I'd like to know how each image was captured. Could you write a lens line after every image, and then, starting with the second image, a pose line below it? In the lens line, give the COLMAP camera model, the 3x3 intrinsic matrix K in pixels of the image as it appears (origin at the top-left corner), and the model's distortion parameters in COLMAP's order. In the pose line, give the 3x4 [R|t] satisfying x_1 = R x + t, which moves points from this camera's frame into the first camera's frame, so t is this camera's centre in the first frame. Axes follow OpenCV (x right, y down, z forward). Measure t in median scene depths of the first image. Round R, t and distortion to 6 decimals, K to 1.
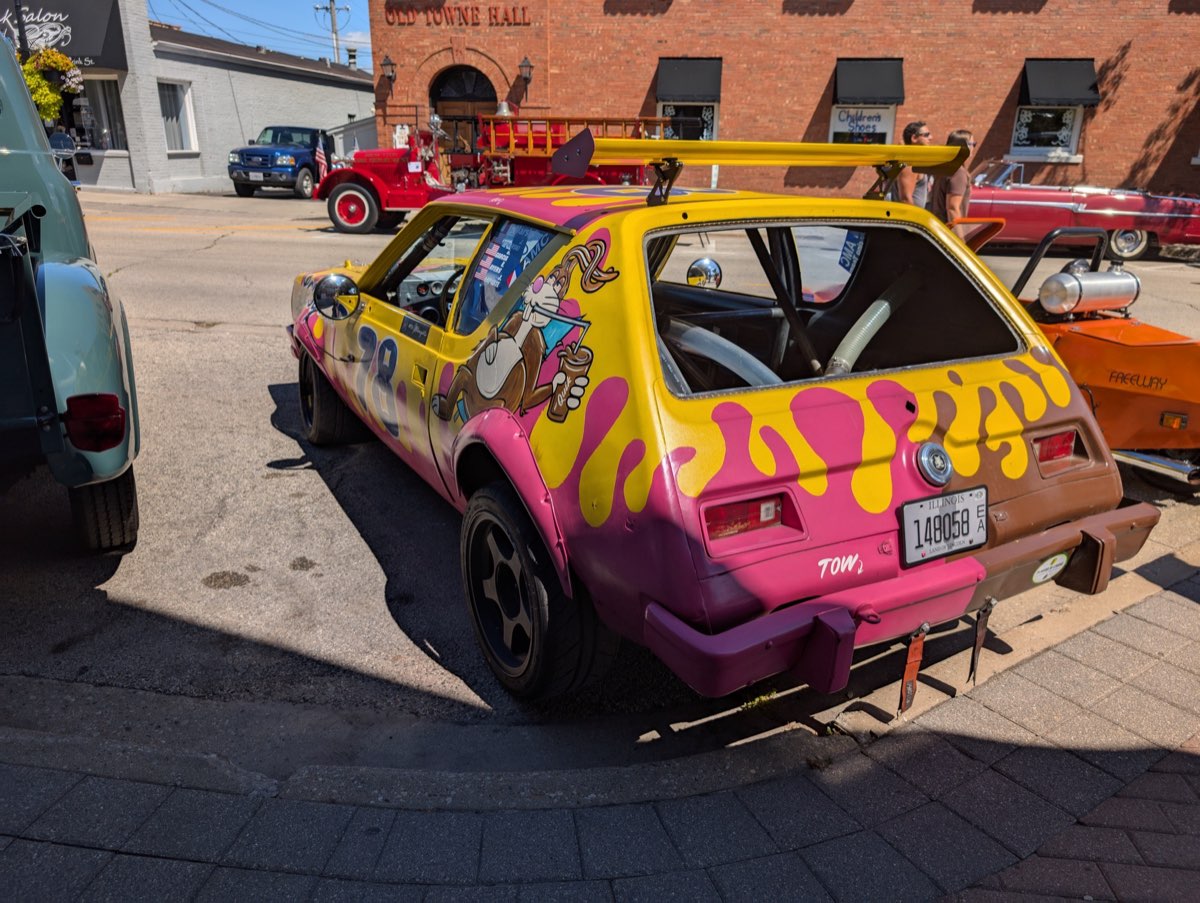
lens RADIAL K [[846.7, 0, 593.5], [0, 846.7, 456.1], [0, 0, 1]] dist [0.006859, -0.009747]
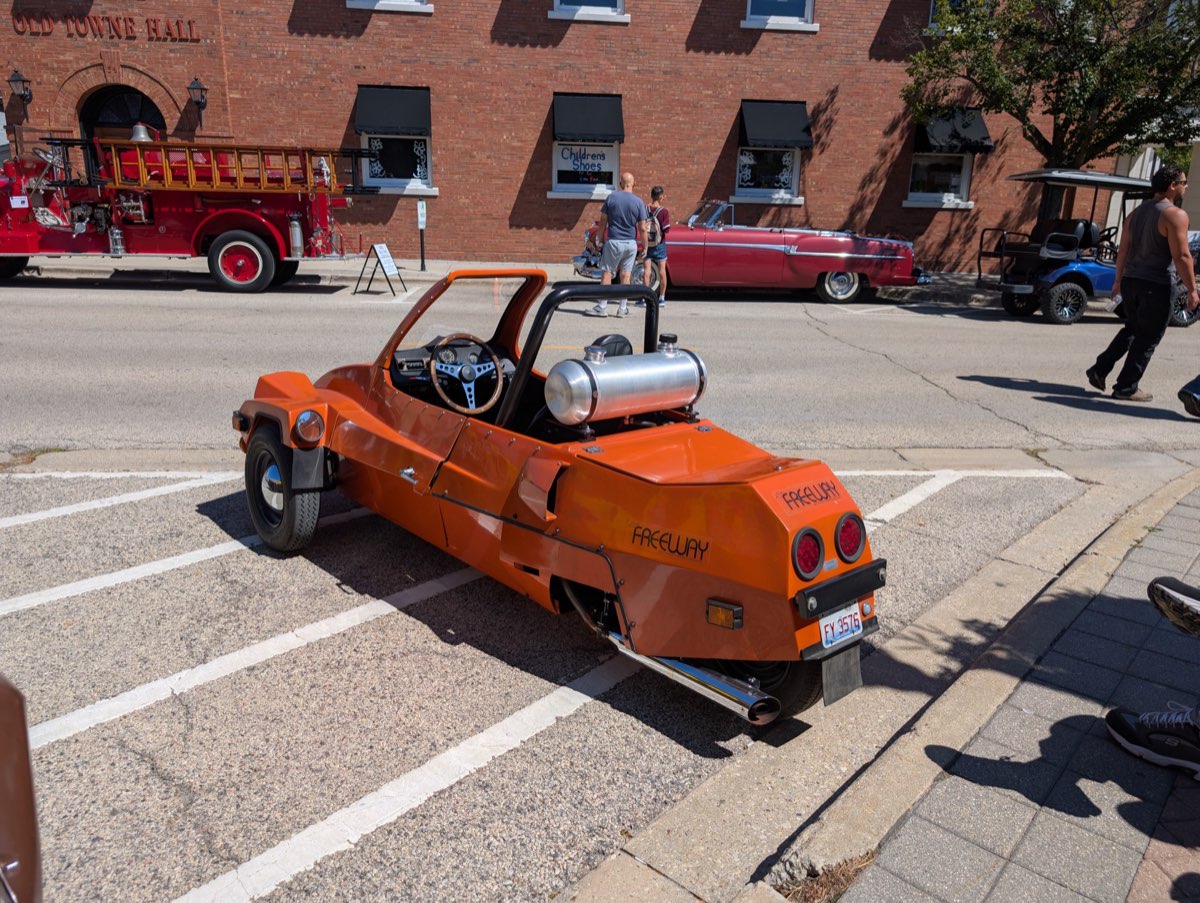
lens RADIAL K [[846.7, 0, 602.0], [0, 846.7, 447.2], [0, 0, 1]] dist [0.006859, -0.009747]
pose [[0.973896, -0.055165, 0.220190, 0.112933], [0.067409, 0.996547, -0.048483, -0.031394], [-0.216755, 0.062061, 0.974251, 0.103677]]
